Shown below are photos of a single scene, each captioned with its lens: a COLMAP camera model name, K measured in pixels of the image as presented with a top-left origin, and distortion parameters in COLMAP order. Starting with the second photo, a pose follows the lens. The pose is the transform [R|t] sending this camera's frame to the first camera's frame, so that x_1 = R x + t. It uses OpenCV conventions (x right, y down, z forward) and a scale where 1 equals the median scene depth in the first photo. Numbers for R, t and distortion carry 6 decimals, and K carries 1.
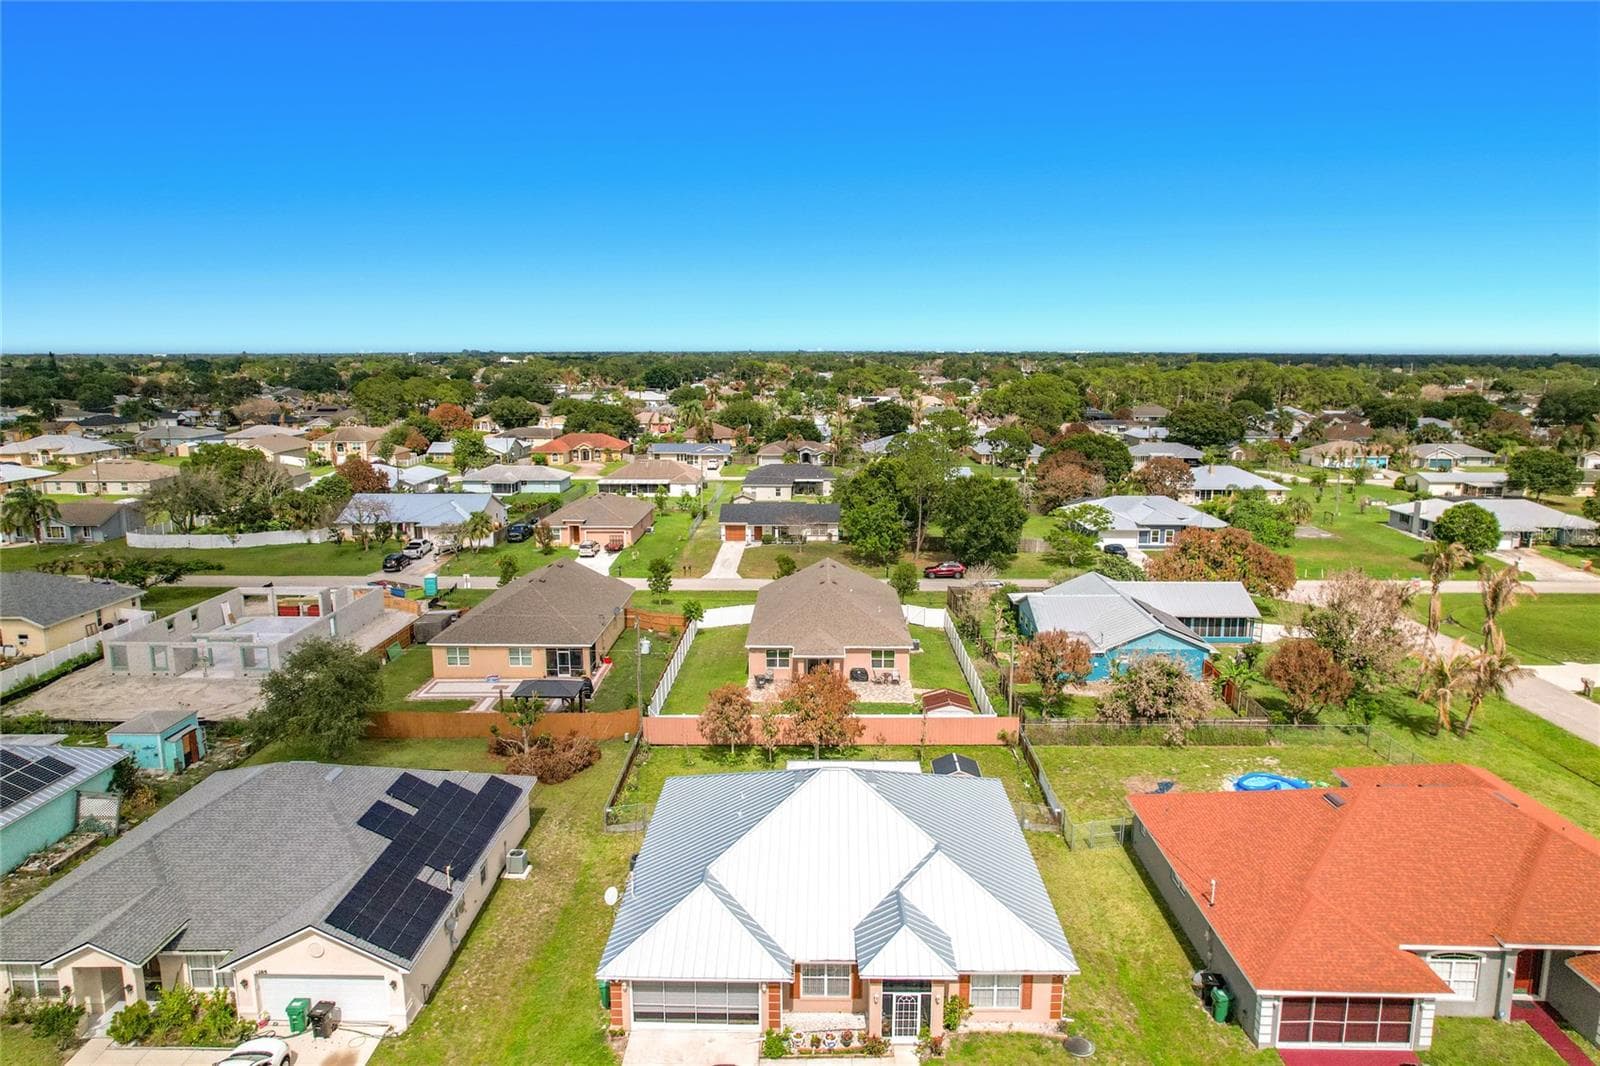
lens RADIAL K [[1073.0, 0, 800.0], [0, 1073.0, 533.0], [0, 0, 1]] dist [-0.023689, 0.002522]
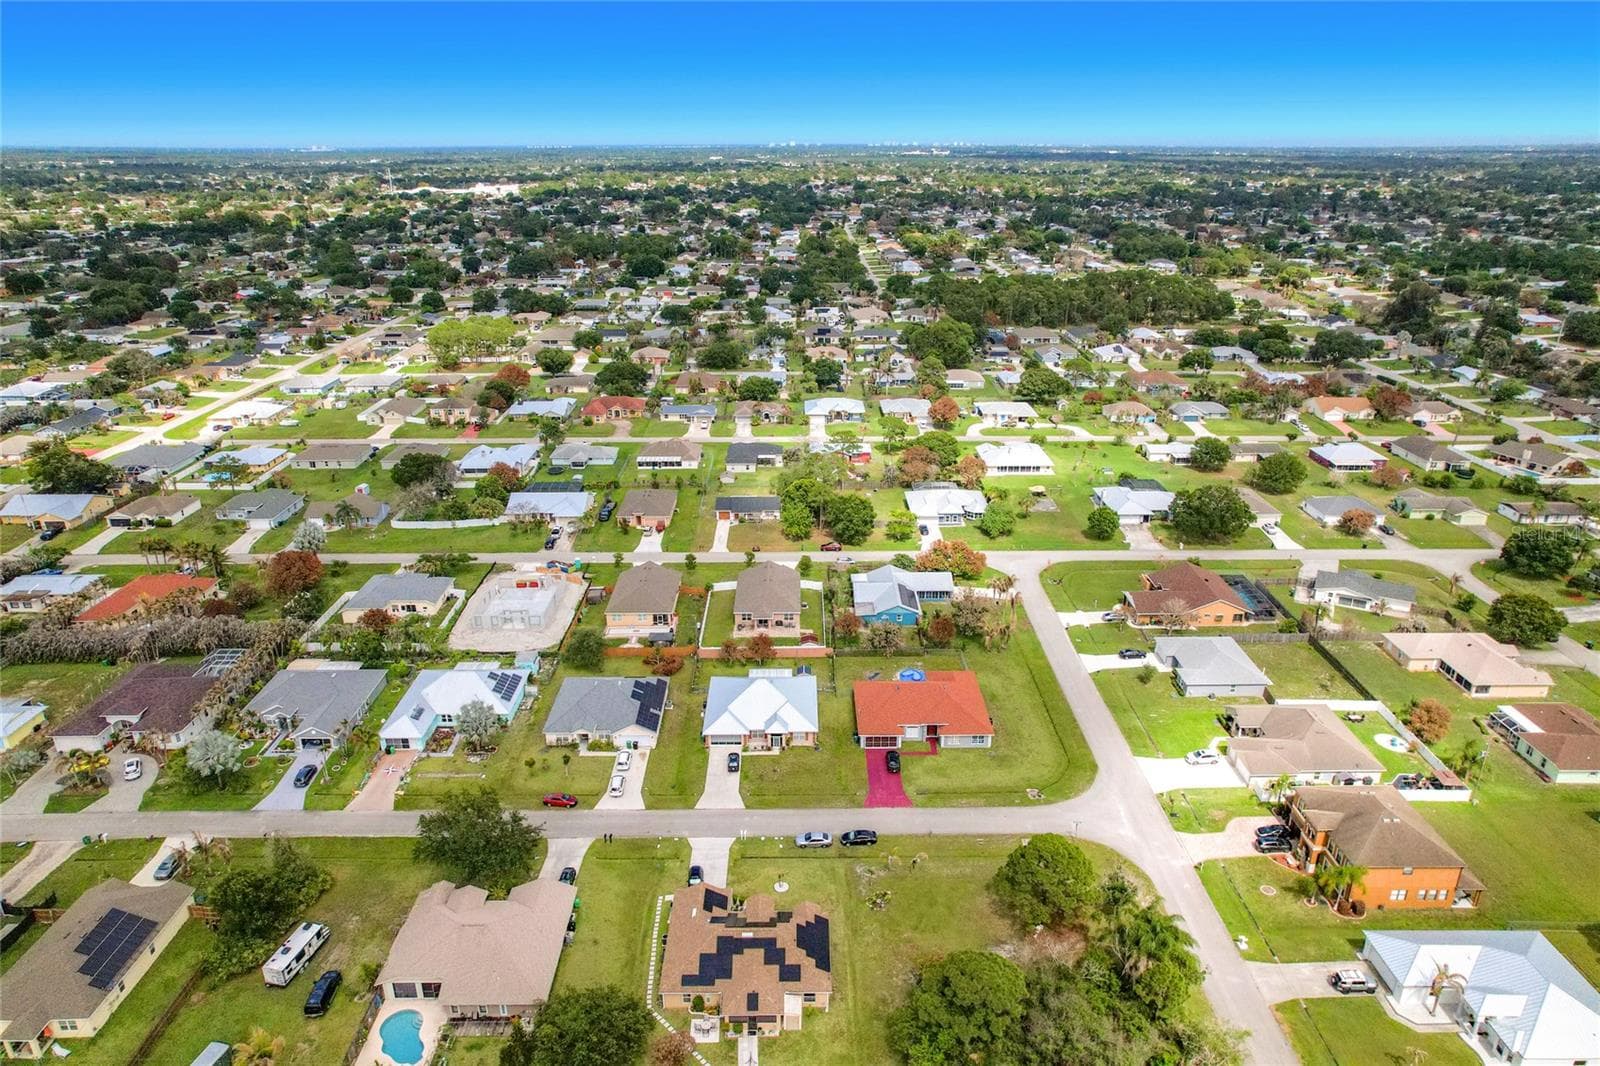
lens RADIAL K [[1073.0, 0, 800.0], [0, 1073.0, 533.0], [0, 0, 1]] dist [-0.023689, 0.002522]
pose [[0.999726, -0.010553, 0.020886, 0.061943], [0.006520, 0.982812, 0.184492, -0.618375], [-0.022474, -0.184305, 0.982612, -1.635347]]
